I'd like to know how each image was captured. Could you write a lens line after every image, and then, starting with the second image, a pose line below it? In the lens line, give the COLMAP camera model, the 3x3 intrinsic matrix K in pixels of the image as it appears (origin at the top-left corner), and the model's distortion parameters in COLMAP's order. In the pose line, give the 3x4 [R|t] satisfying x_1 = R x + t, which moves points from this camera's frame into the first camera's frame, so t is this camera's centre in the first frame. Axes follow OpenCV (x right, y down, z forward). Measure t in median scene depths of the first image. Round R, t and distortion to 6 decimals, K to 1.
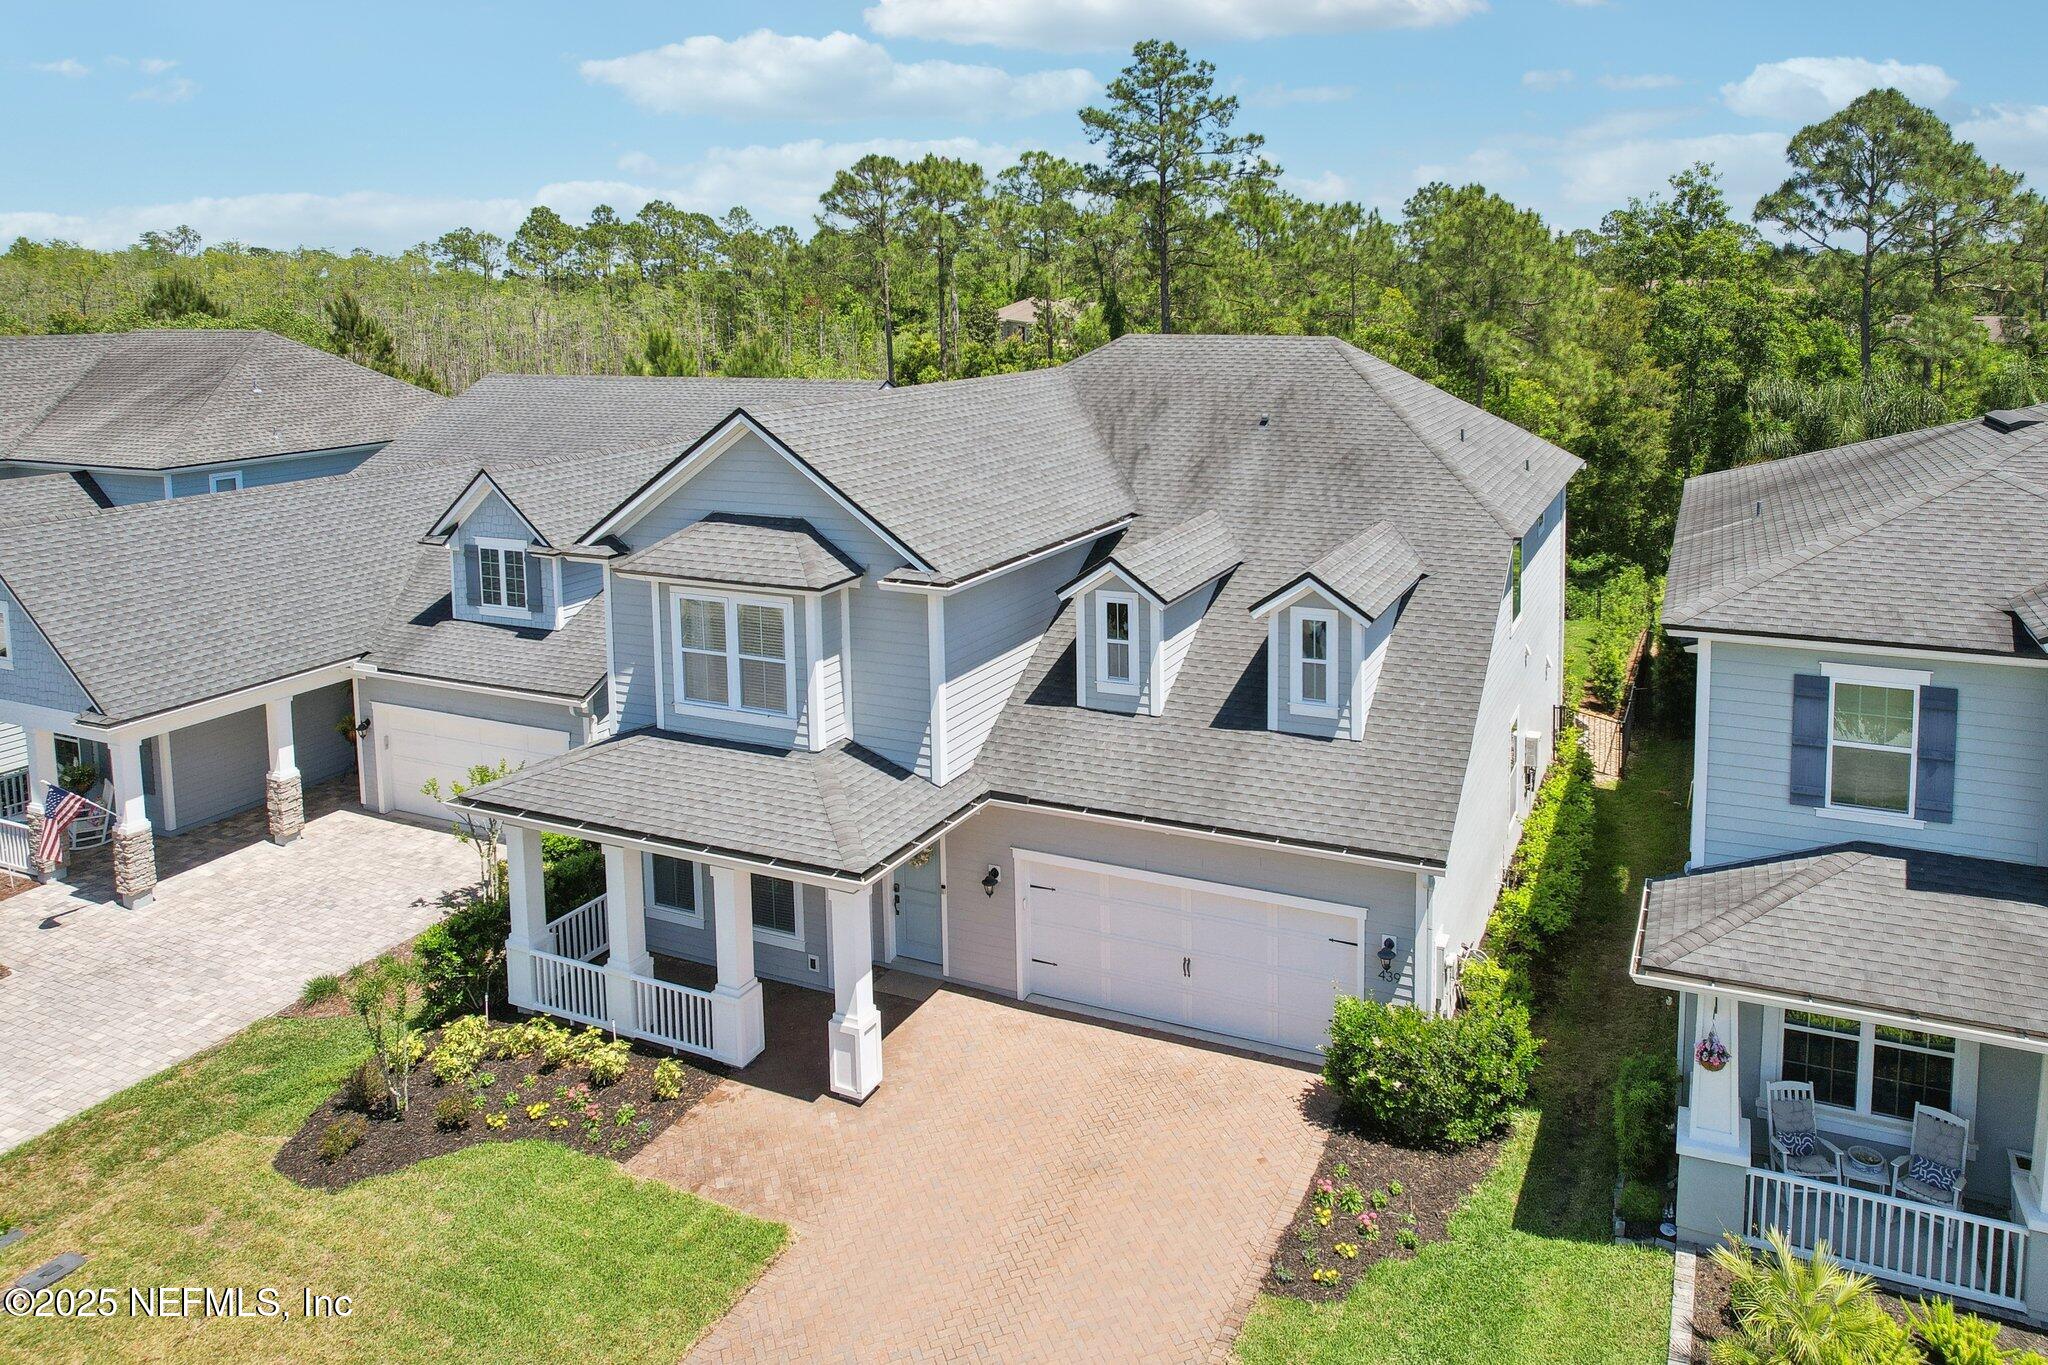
lens RADIAL K [[1354.3, 0, 1132.3], [0, 1354.3, 460.0], [0, 0, 1]] dist [-0.008984, -0.004822]
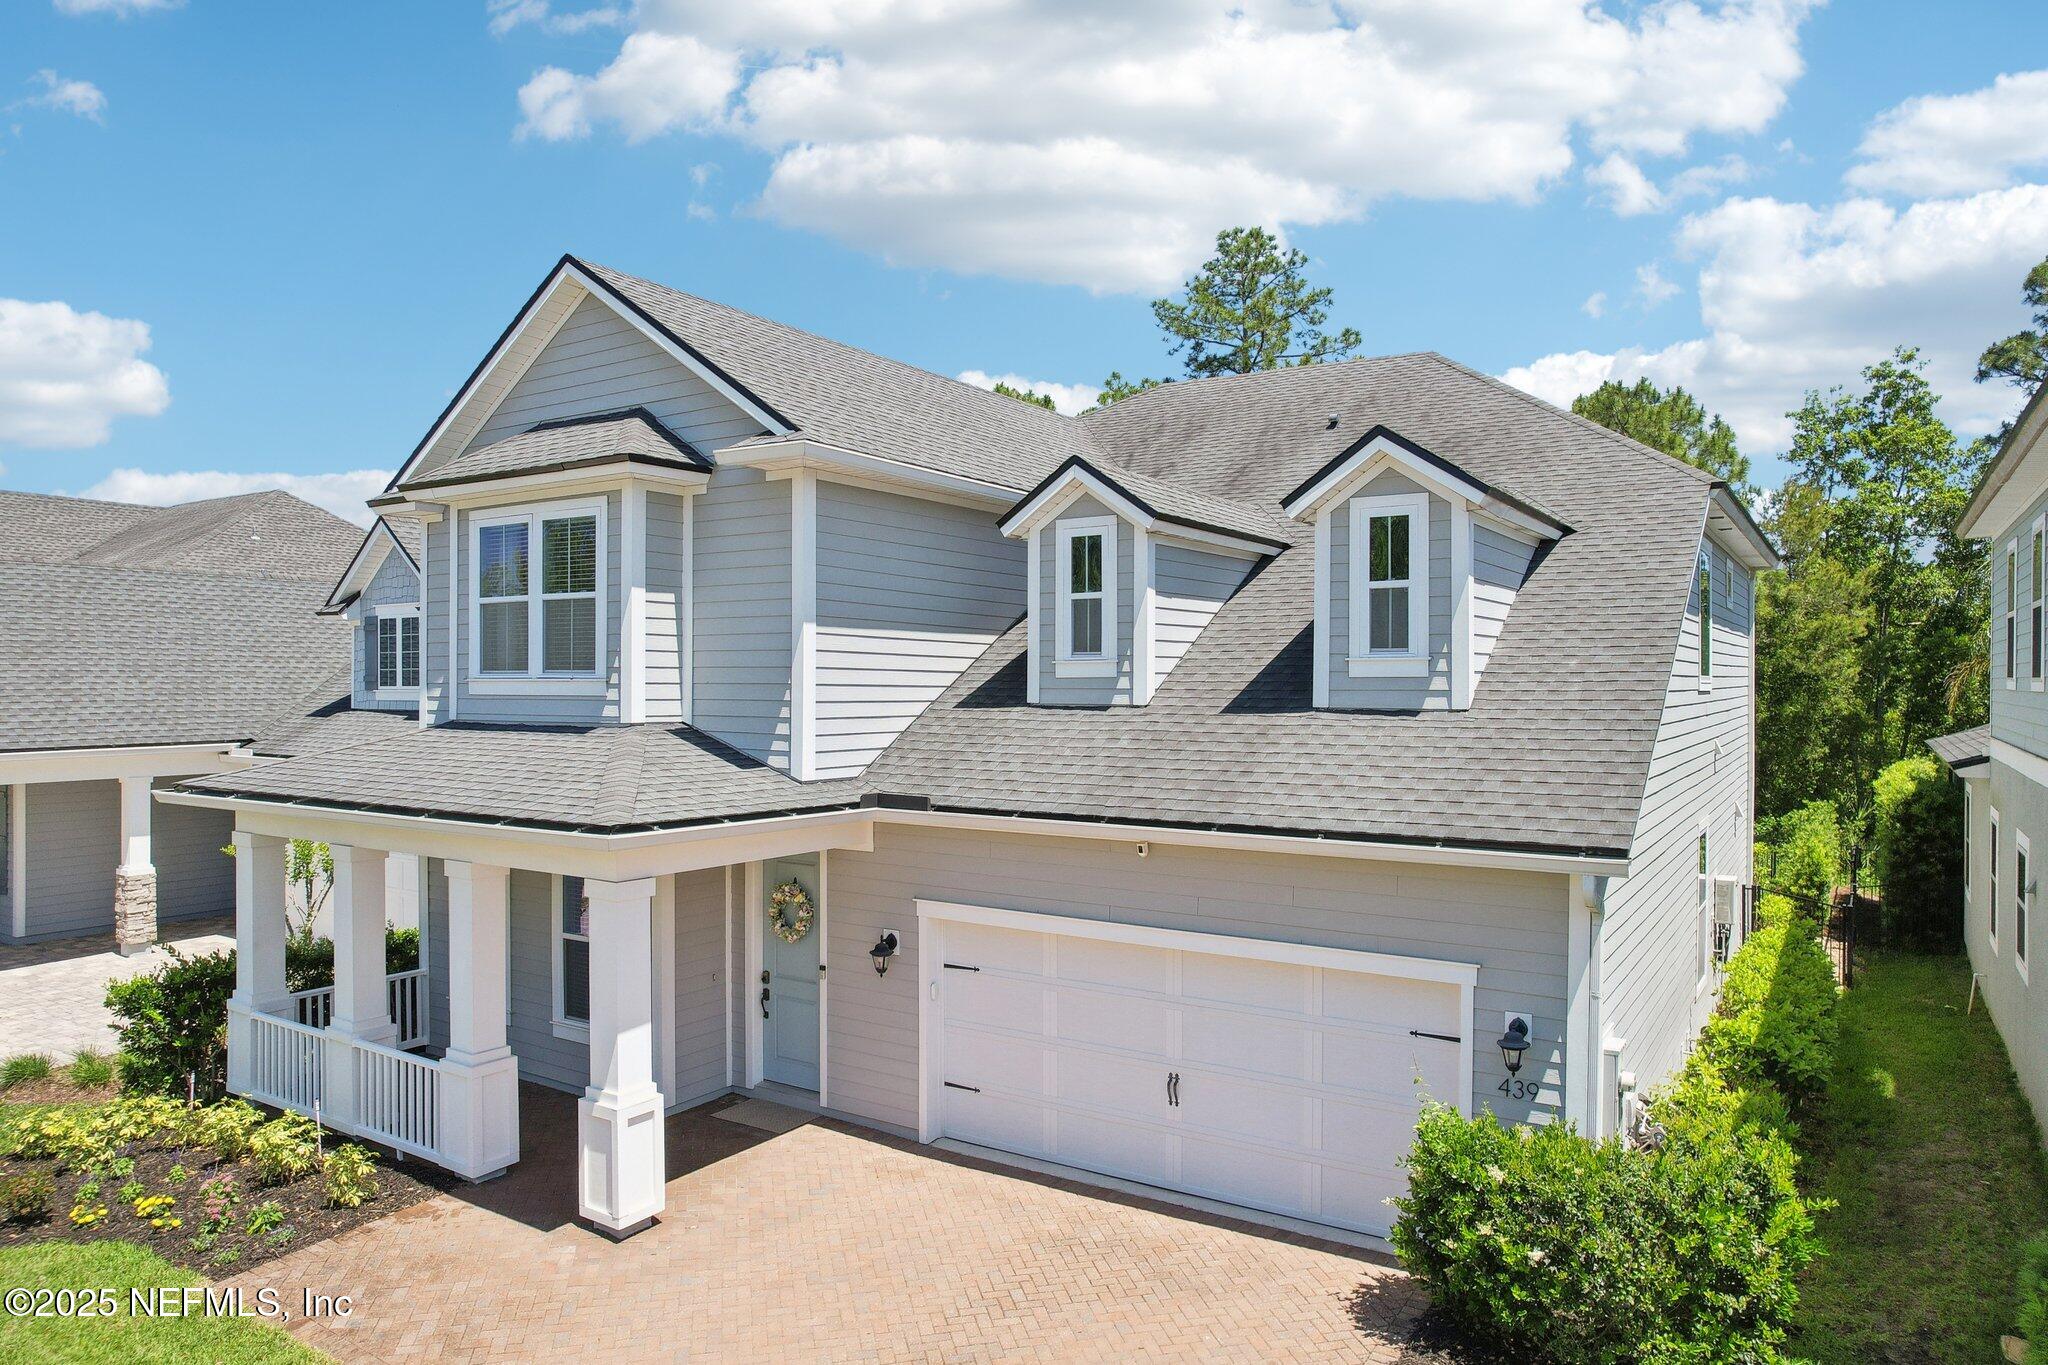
lens RADIAL K [[1314.3, 0, 1021.7], [0, 1314.3, 706.9], [0, 0, 1]] dist [-0.041884, 0.033608]
pose [[0.985598, 0.014544, -0.168478, 0.070273], [-0.031344, 0.994742, -0.097494, 0.263650], [0.166175, 0.101371, 0.980872, 0.388545]]
